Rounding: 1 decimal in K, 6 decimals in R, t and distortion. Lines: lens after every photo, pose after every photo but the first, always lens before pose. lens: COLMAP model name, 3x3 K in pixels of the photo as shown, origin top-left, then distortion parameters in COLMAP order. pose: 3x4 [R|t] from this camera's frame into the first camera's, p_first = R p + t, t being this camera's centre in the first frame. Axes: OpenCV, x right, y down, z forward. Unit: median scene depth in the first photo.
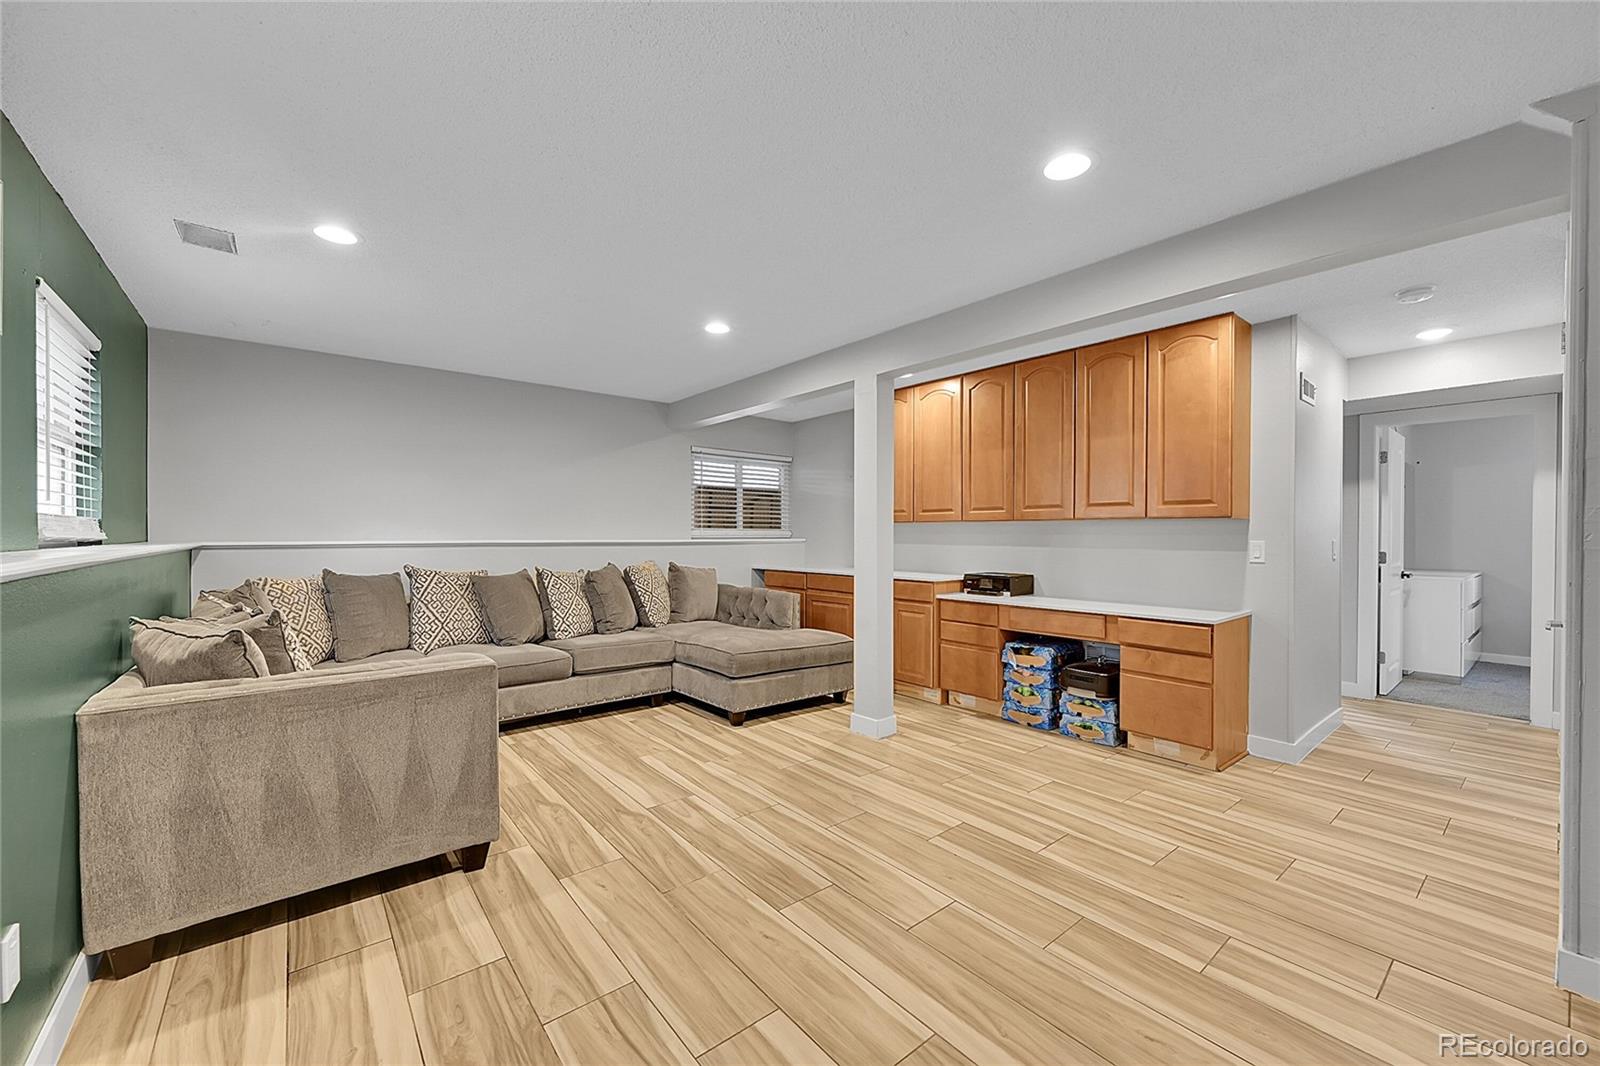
lens RADIAL K [[628.8, 0, 808.5], [0, 628.8, 532.2], [0, 0, 1]] dist [-0.001707, -0.000599]
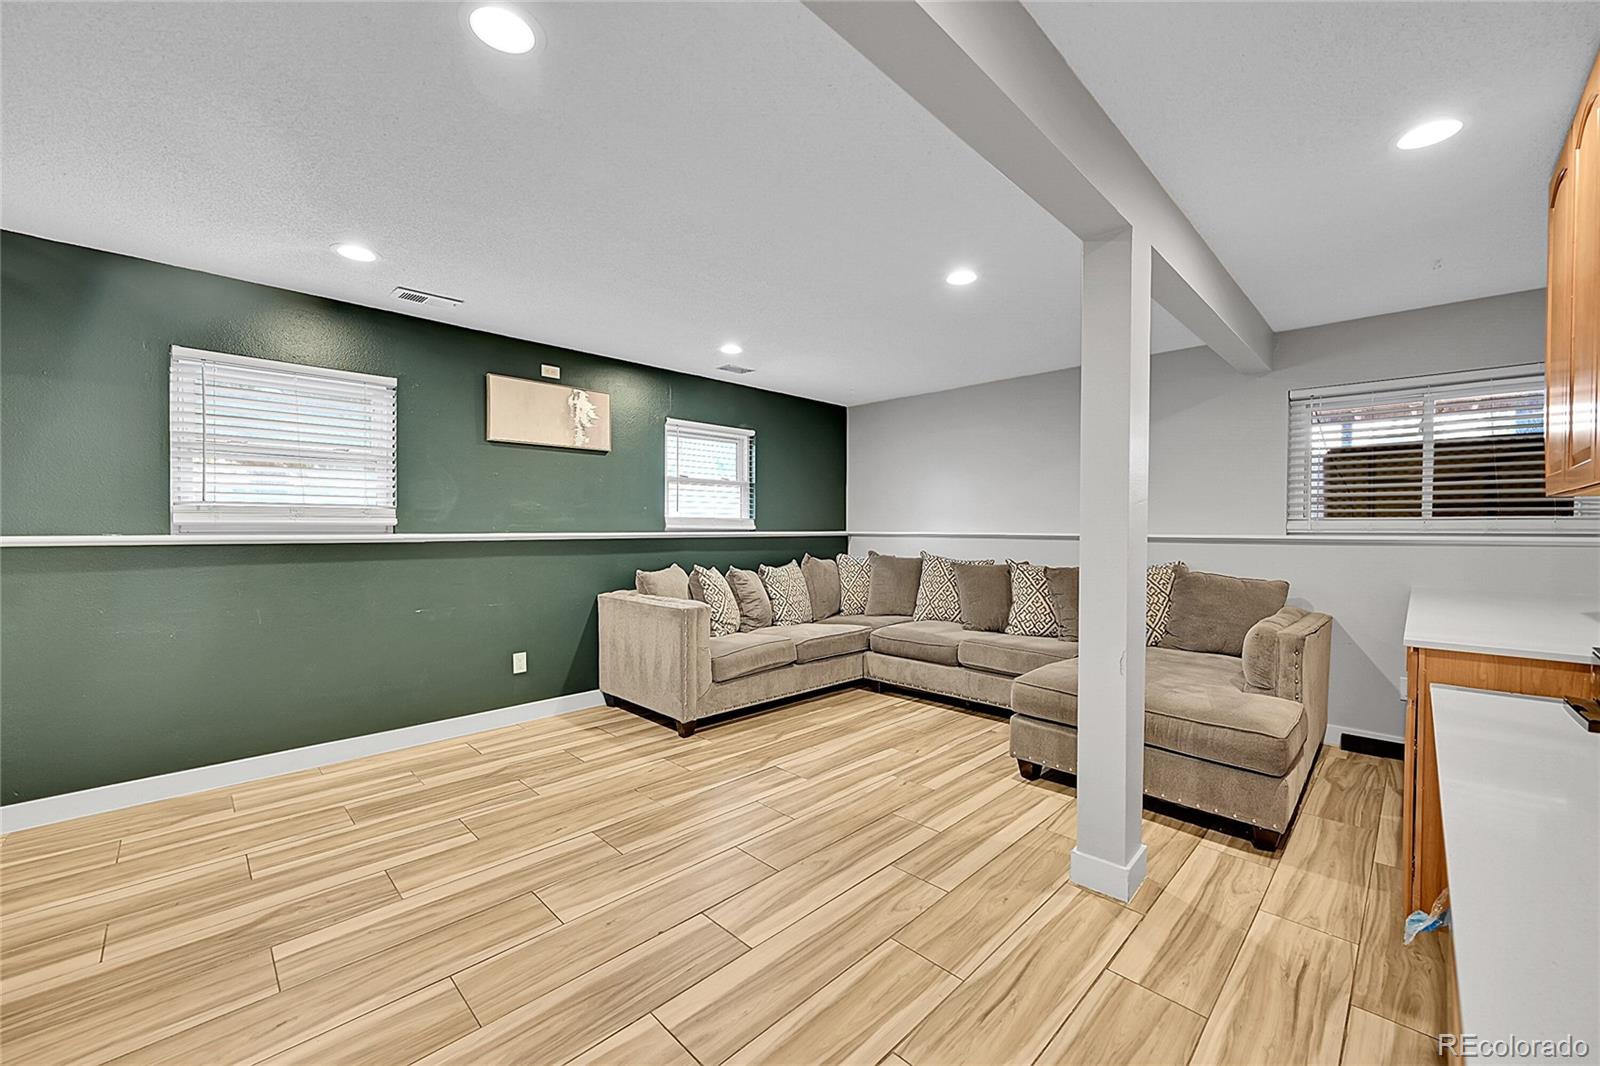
lens RADIAL K [[628.8, 0, 806.1], [0, 628.8, 533.3], [0, 0, 1]] dist [-0.001707, -0.000599]
pose [[0.097962, 0.008150, -0.995157, 0.712754], [0.000062, 0.999966, 0.008196, 0.007215], [0.995190, -0.000865, 0.097958, 0.767134]]
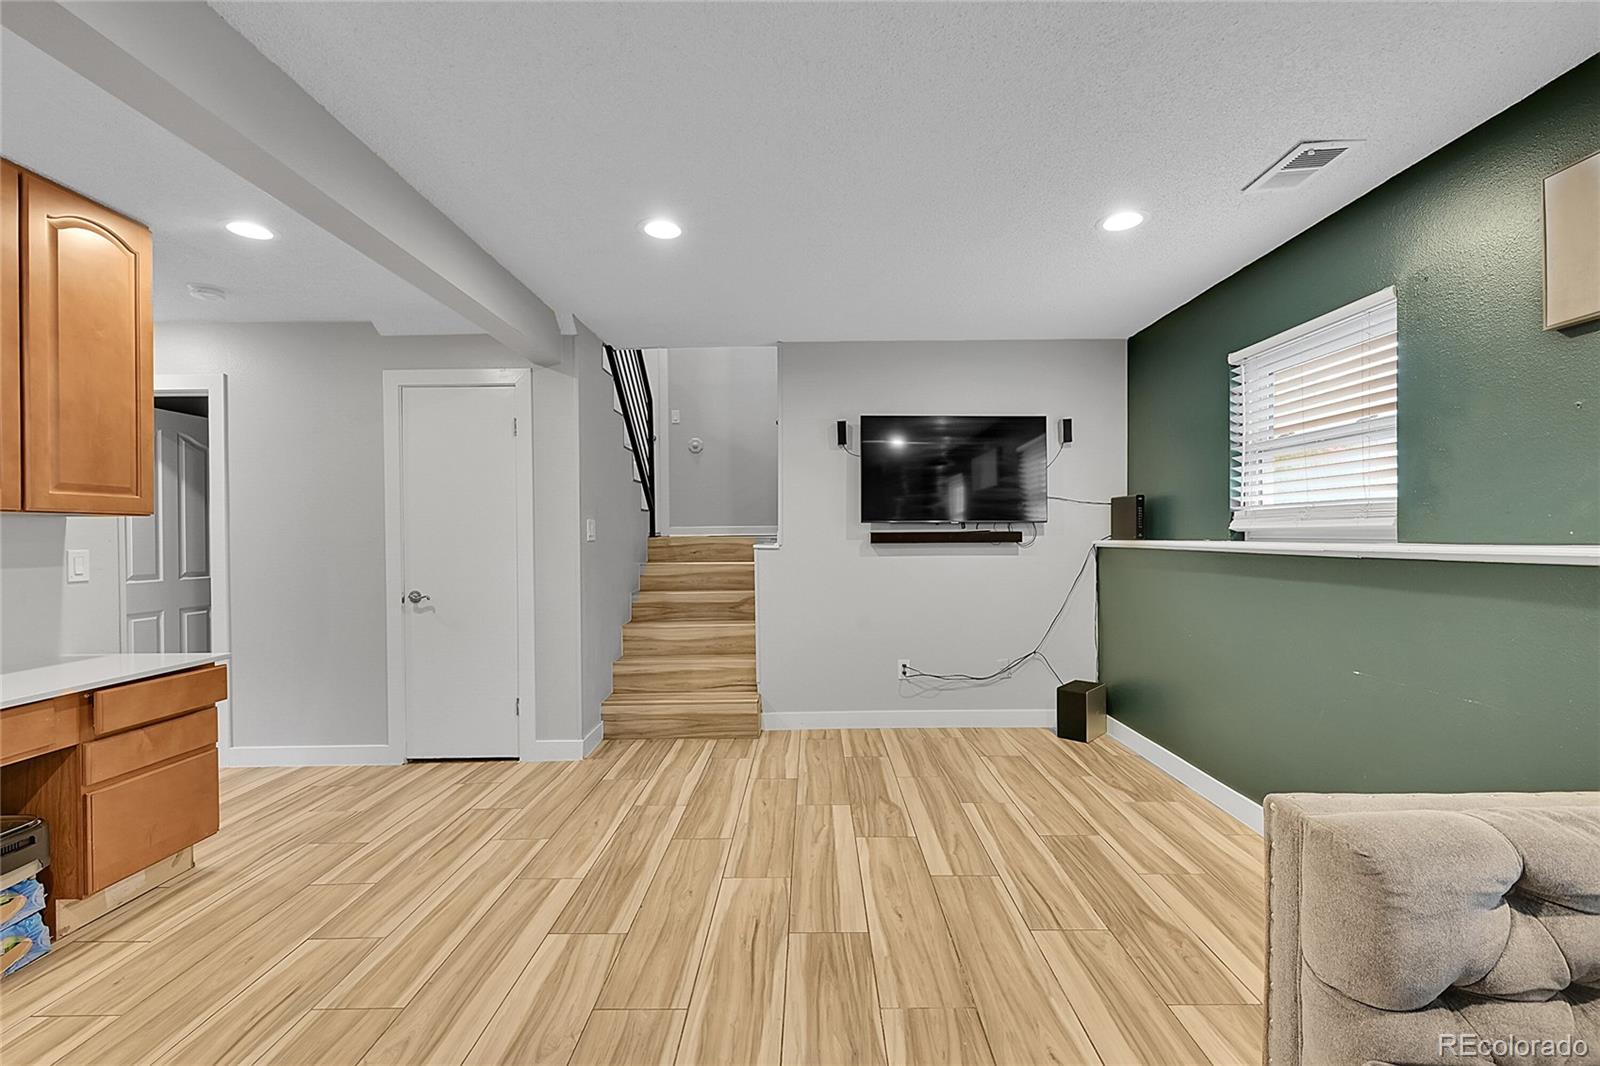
lens RADIAL K [[675.0, 0, 807.8], [0, 675.0, 537.2], [0, 0, 1]] dist [0.003162, -0.000053]
pose [[-0.768135, 0.003552, 0.640278, -0.372855], [0.007481, 0.999966, 0.003427, 0.003470], [-0.640244, 0.007422, -0.768135, 1.085489]]
